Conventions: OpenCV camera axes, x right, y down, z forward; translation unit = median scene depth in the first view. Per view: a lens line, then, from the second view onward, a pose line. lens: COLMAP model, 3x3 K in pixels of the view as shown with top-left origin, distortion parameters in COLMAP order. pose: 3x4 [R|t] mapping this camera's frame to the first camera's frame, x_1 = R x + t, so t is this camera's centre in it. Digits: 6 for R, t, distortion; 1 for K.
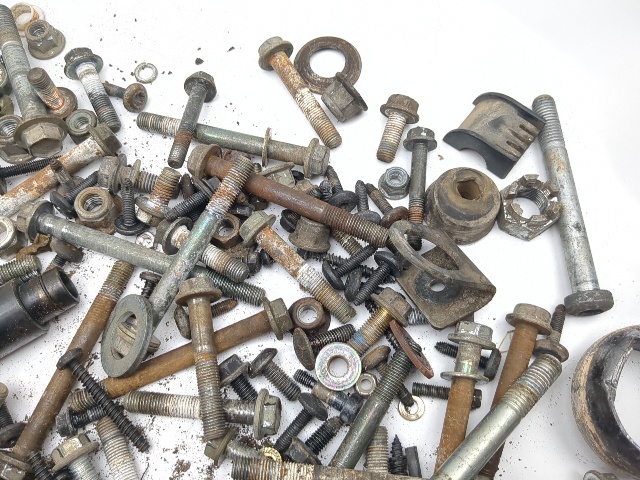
lens RADIAL K [[576.8, 0, 320.0], [0, 576.8, 240.0], [0, 0, 1]] dist [0.063295, -0.129420]
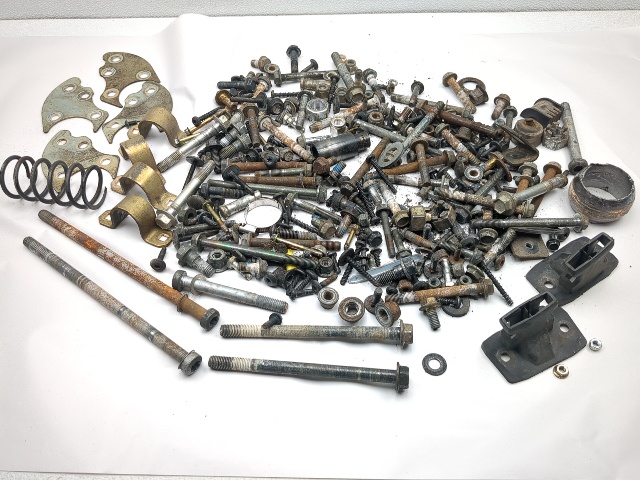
lens RADIAL K [[576.8, 0, 320.0], [0, 576.8, 240.0], [0, 0, 1]] dist [0.063295, -0.129420]
pose [[0.985085, 0.120347, -0.122983, -0.259763], [-0.152078, 0.943303, -0.295046, 1.236589], [0.080502, 0.309348, 0.947535, -1.256666]]
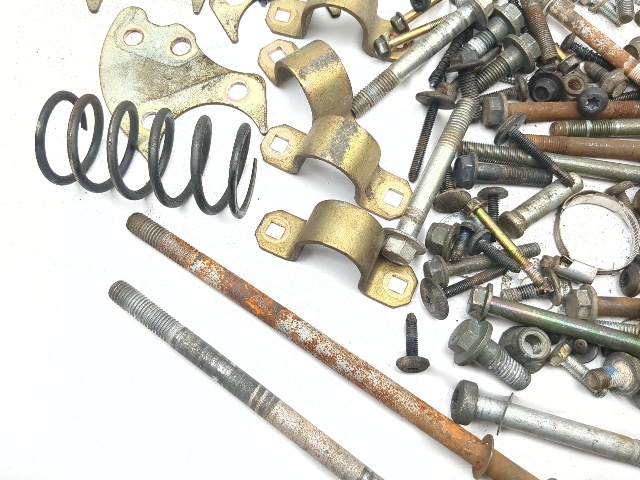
lens RADIAL K [[576.8, 0, 320.0], [0, 576.8, 240.0], [0, 0, 1]] dist [0.063295, -0.129420]
pose [[0.987230, 0.156758, -0.028356, -1.250010], [-0.155802, 0.987227, 0.033299, 0.572178], [0.033213, -0.028456, 0.999043, -0.293073]]
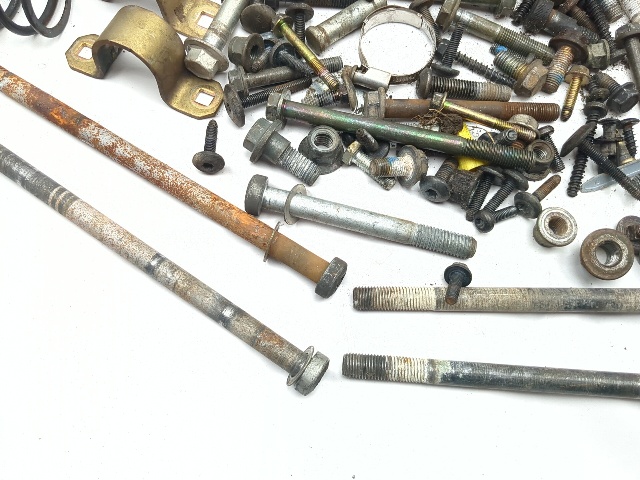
lens RADIAL K [[576.8, 0, 320.0], [0, 576.8, 240.0], [0, 0, 1]] dist [0.063295, -0.129420]
pose [[0.992243, 0.124255, -0.003877, -0.862290], [-0.123674, 0.989807, 0.070613, 0.833197], [0.012611, -0.069586, 0.997496, -0.347484]]
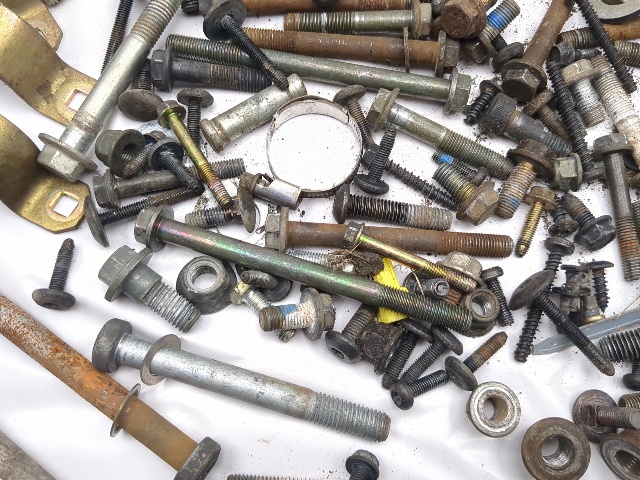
lens RADIAL K [[576.8, 0, 320.0], [0, 576.8, 240.0], [0, 0, 1]] dist [0.063295, -0.129420]
pose [[0.984708, 0.173640, -0.014089, -0.716335], [-0.171475, 0.980347, 0.097547, 0.566044], [0.030750, -0.093639, 0.995131, -0.090156]]
